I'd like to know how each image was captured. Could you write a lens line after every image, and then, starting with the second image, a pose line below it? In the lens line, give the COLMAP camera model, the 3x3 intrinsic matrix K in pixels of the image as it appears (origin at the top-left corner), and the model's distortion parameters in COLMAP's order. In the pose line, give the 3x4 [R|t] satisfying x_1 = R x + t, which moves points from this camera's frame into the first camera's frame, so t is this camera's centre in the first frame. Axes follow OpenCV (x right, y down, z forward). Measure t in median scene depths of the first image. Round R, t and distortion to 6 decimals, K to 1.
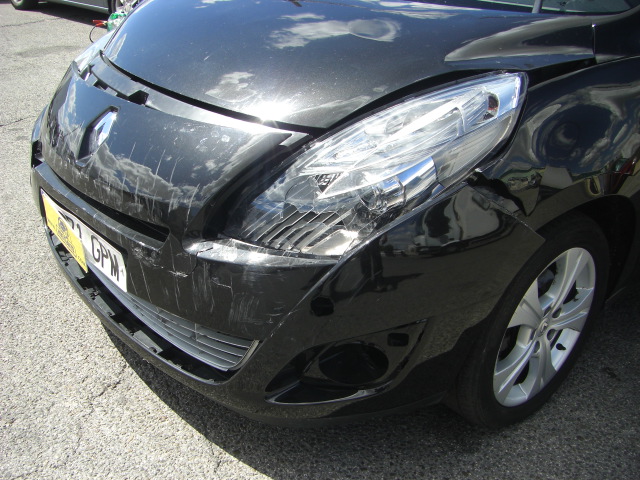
lens RADIAL K [[720.2, 0, 306.0], [0, 720.2, 260.1], [0, 0, 1]] dist [-0.147165, 0.000000]
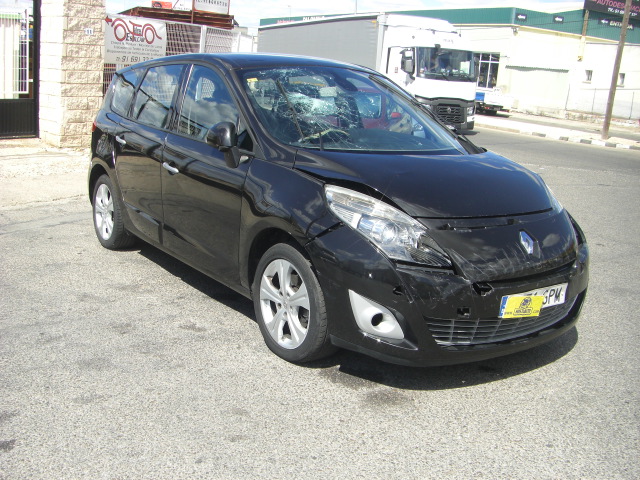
lens RADIAL K [[720.2, 0, 298.1], [0, 720.2, 256.1], [0, 0, 1]] dist [-0.147165, 0.000000]
pose [[0.090908, -0.284529, 0.954347, -2.201960], [0.411772, 0.883297, 0.224122, -0.838967], [-0.906741, 0.372599, 0.197460, 1.210585]]
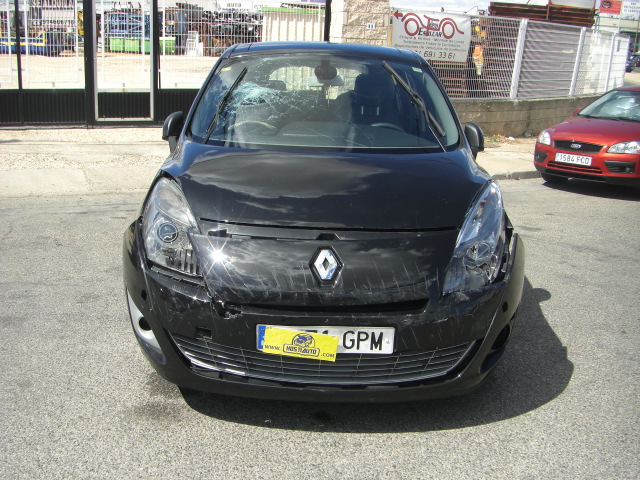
lens RADIAL K [[720.2, 0, 298.7], [0, 720.2, 255.0], [0, 0, 1]] dist [-0.147165, 0.000000]
pose [[0.639021, -0.234130, 0.732690, -1.444118], [0.352599, 0.935736, -0.008509, -0.209767], [-0.683612, 0.263783, 0.680509, 0.007039]]
